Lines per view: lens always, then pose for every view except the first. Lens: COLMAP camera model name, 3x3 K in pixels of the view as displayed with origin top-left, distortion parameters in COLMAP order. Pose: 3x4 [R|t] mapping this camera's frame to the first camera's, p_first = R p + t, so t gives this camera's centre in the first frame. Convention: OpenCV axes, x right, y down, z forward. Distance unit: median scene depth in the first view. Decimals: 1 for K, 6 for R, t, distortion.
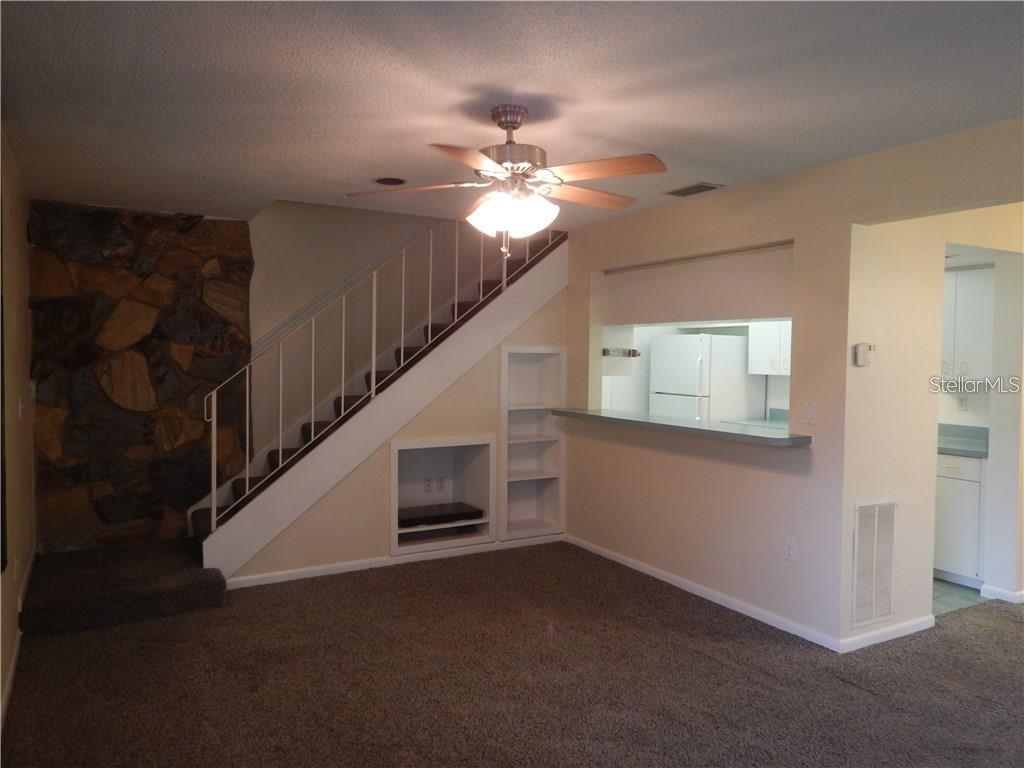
lens RADIAL K [[735.9, 0, 510.7], [0, 735.9, 389.3], [0, 0, 1]] dist [0.043709, 0.003612]
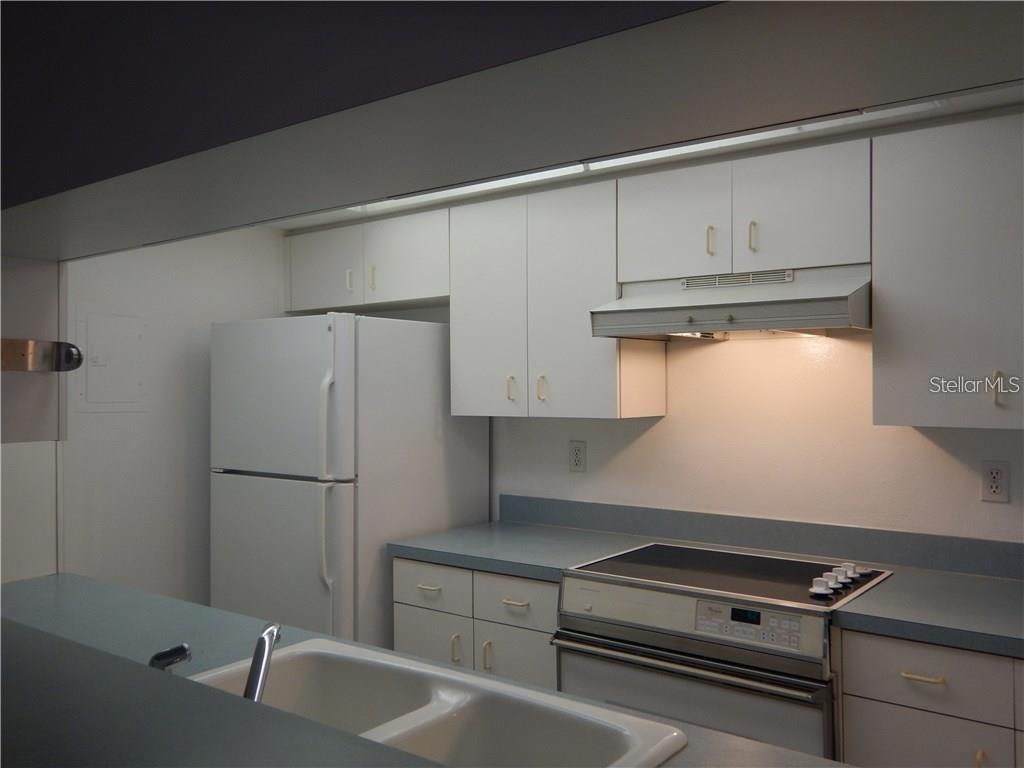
lens RADIAL K [[868.8, 0, 517.6], [0, 868.8, 386.7], [0, 0, 1]] dist [0.030313, 0.000482]
pose [[0.915364, -0.015244, 0.402339, 0.213557], [0.034266, 0.998607, -0.040123, -0.021500], [-0.401167, 0.050514, 0.914611, 0.718871]]
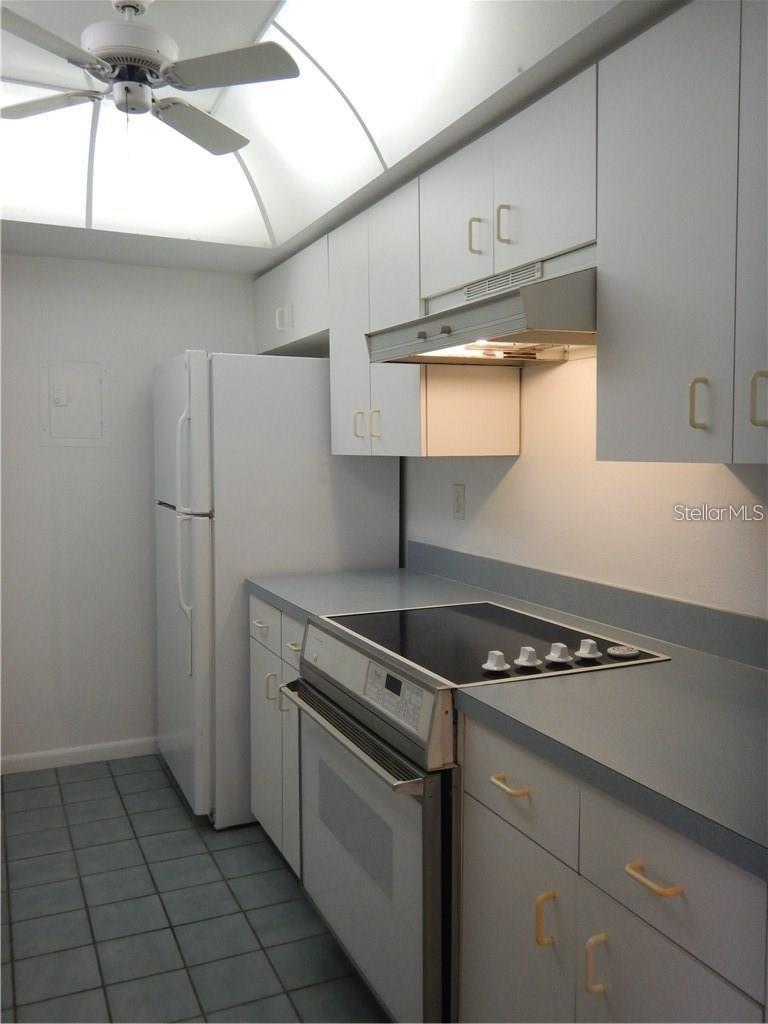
lens RADIAL K [[868.8, 0, 386.2], [0, 868.8, 506.6], [0, 0, 1]] dist [0.030313, 0.000482]
pose [[0.993407, -0.008143, -0.114347, 0.527134], [0.010508, 0.999743, 0.020094, -0.003233], [0.114154, -0.021163, 0.993238, 0.714319]]
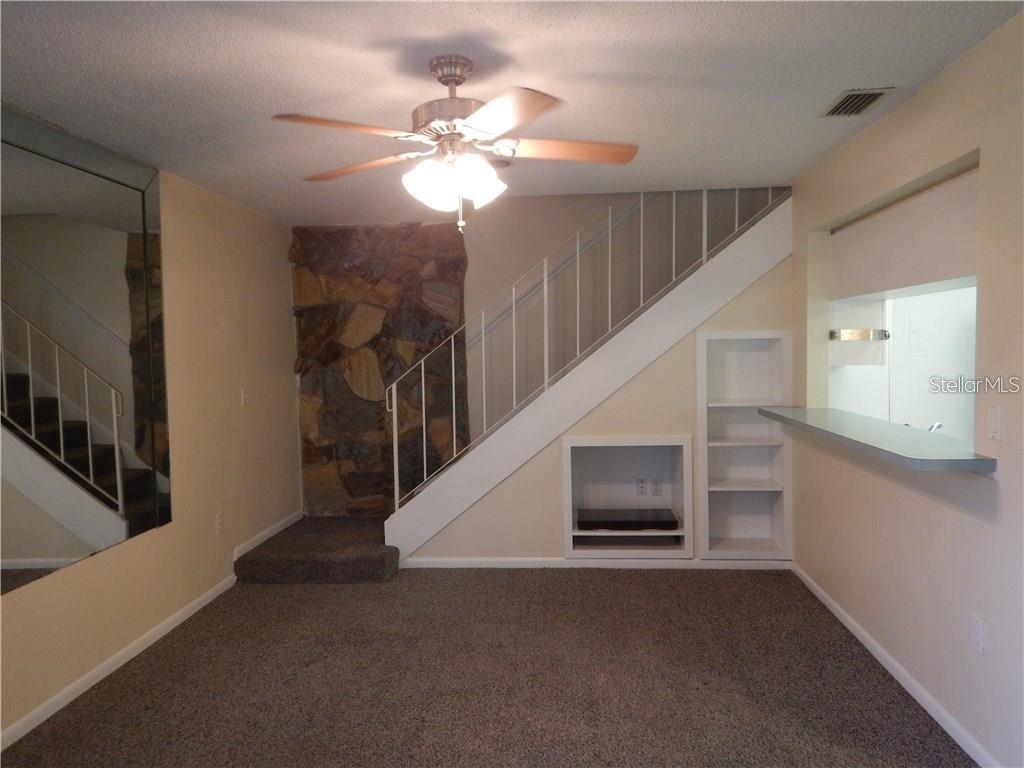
lens RADIAL K [[735.9, 0, 517.7], [0, 735.9, 386.6], [0, 0, 1]] dist [0.043709, 0.003612]
pose [[0.829454, 0.005937, -0.558543, 0.316248], [-0.000960, 0.999957, 0.009203, -0.002888], [0.558574, -0.007097, 0.829424, 0.183590]]
